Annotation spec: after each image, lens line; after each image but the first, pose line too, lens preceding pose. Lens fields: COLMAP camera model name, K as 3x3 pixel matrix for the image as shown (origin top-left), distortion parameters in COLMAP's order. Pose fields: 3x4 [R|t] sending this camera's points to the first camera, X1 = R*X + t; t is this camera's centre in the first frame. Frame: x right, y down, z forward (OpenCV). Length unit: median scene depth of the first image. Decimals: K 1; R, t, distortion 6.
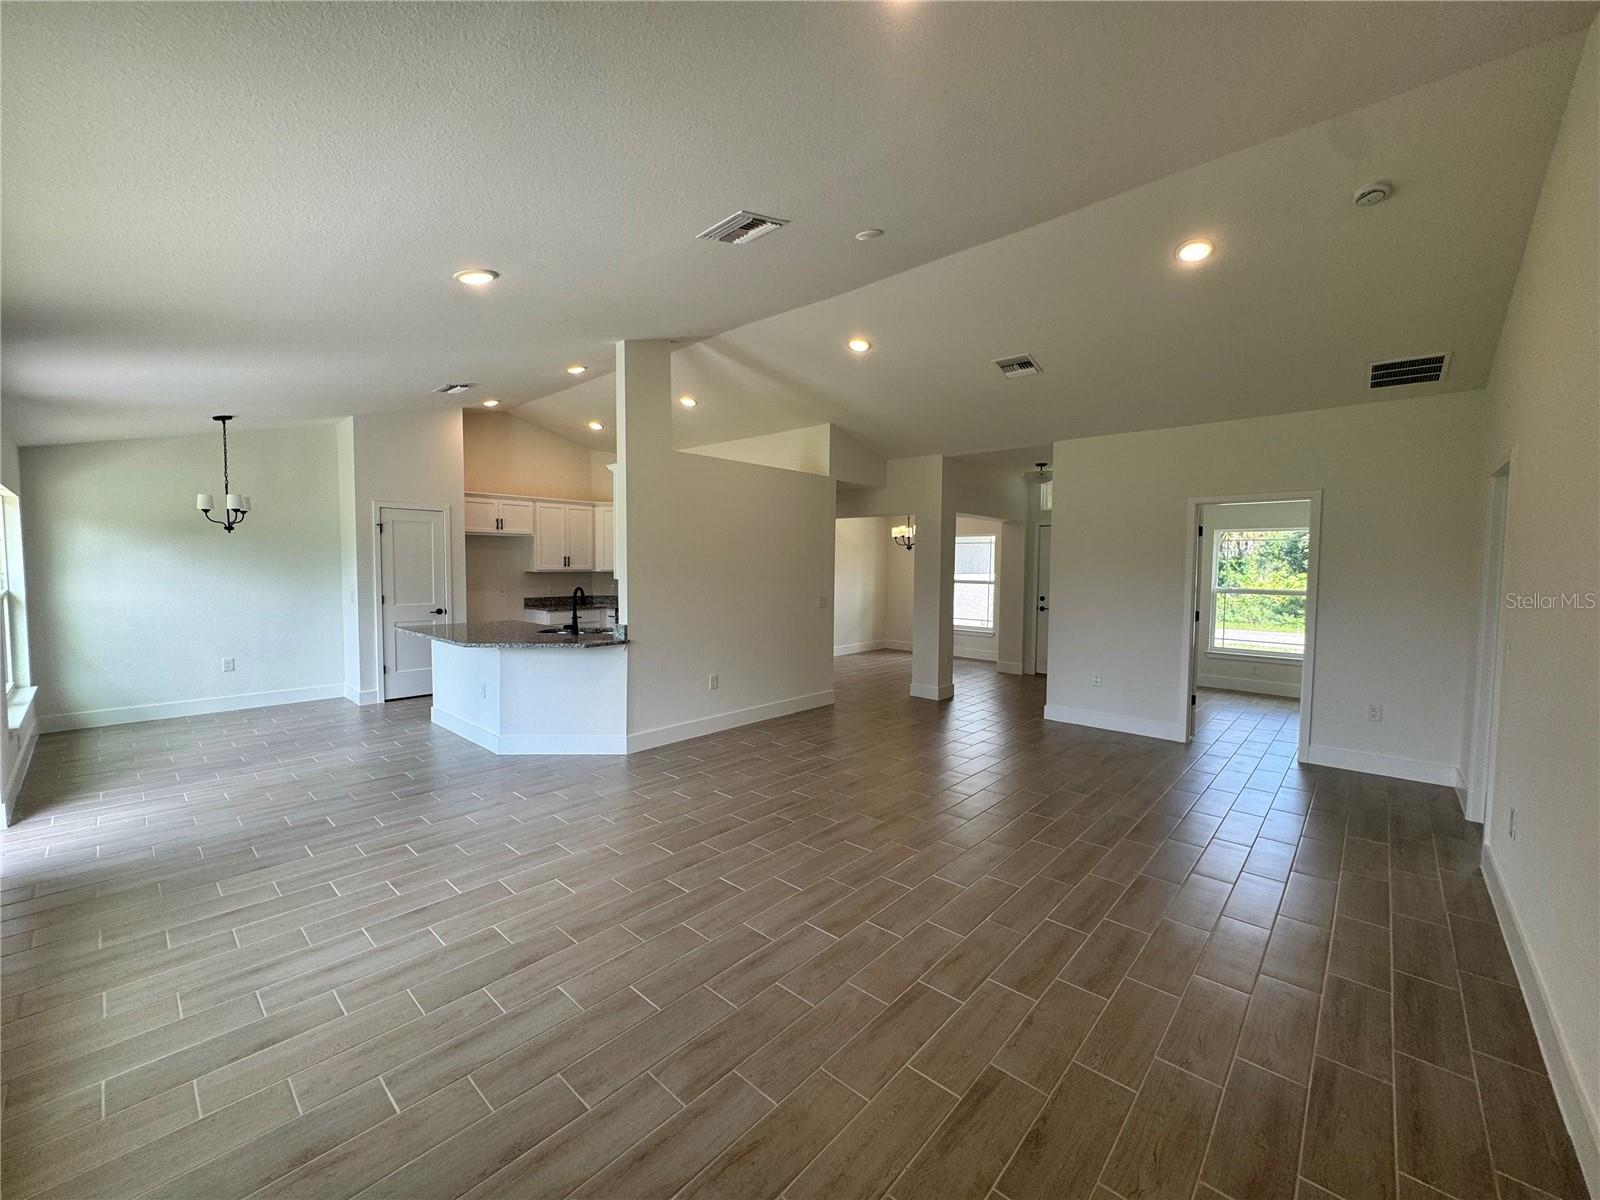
lens RADIAL K [[646.9, 0, 813.7], [0, 646.9, 586.8], [0, 0, 1]] dist [0.009377, 0.000865]
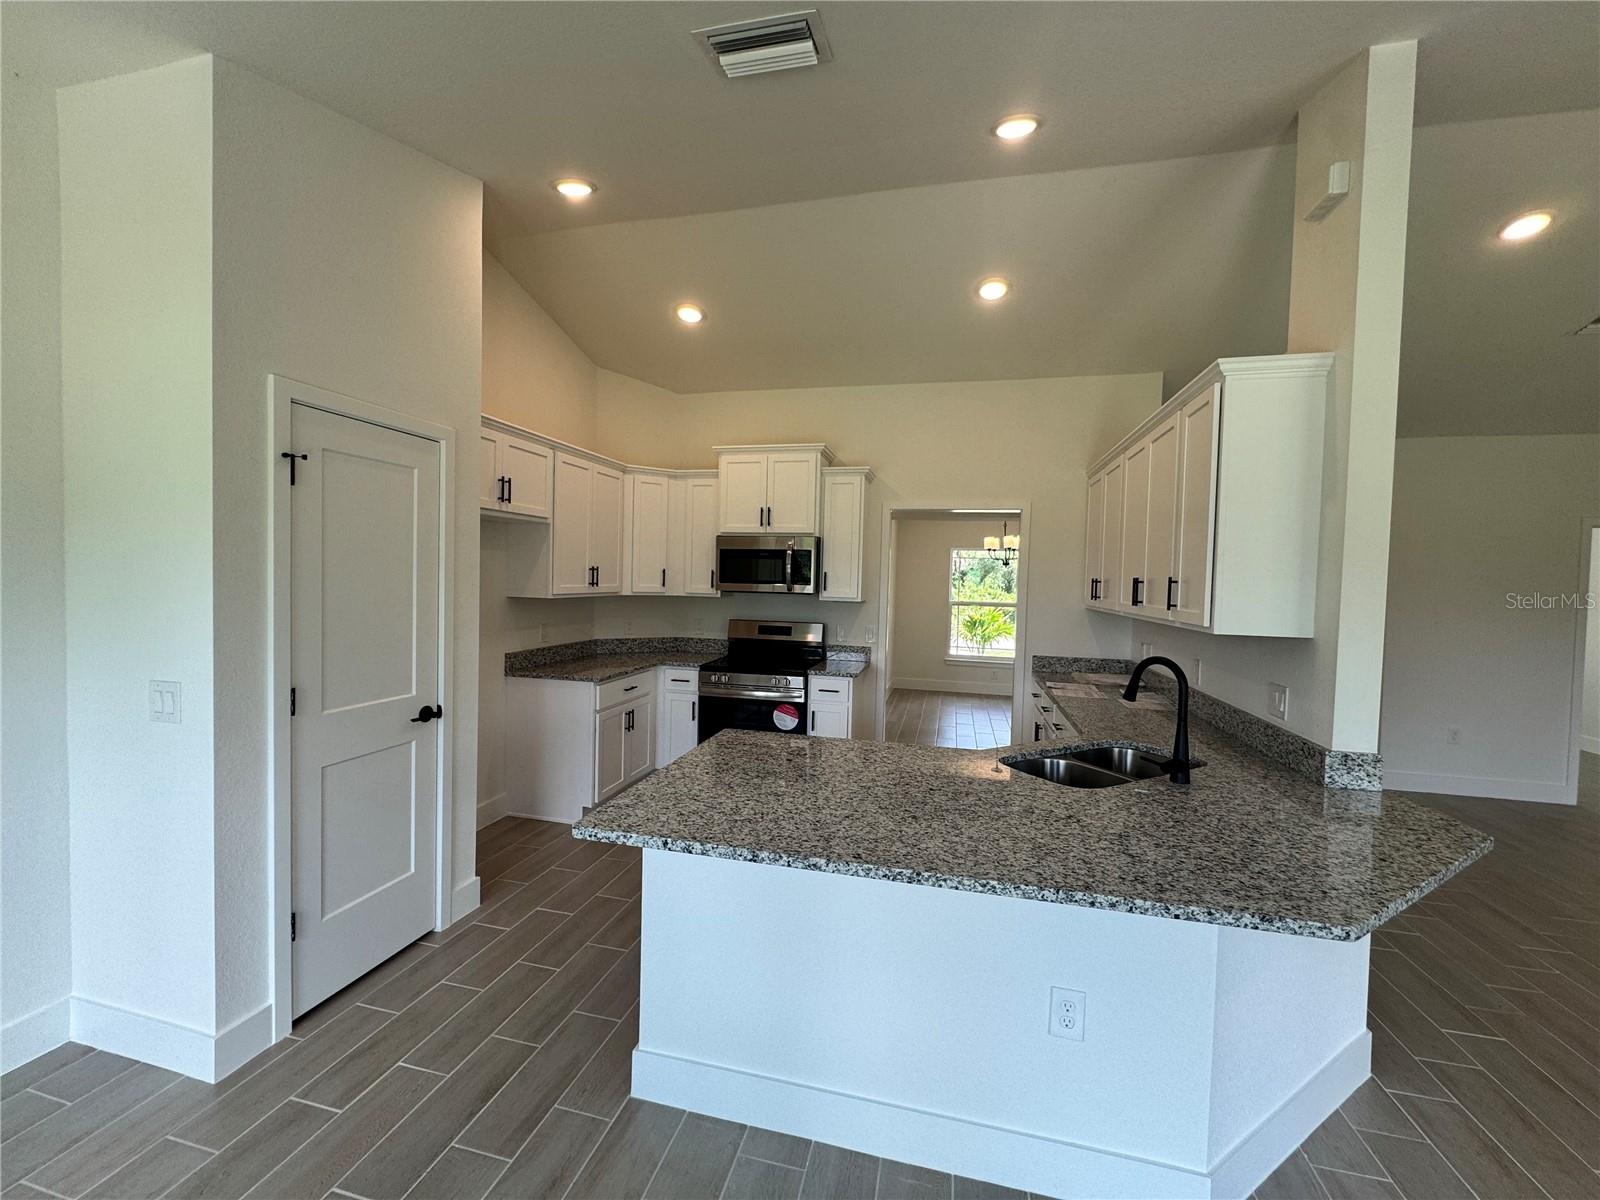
lens RADIAL K [[646.9, 0, 792.4], [0, 646.9, 588.5], [0, 0, 1]] dist [0.009377, 0.000865]
pose [[0.892484, 0.008393, 0.451001, -0.464557], [-0.003694, 0.999929, -0.011299, -0.024536], [-0.451064, 0.008418, 0.892452, 0.481861]]
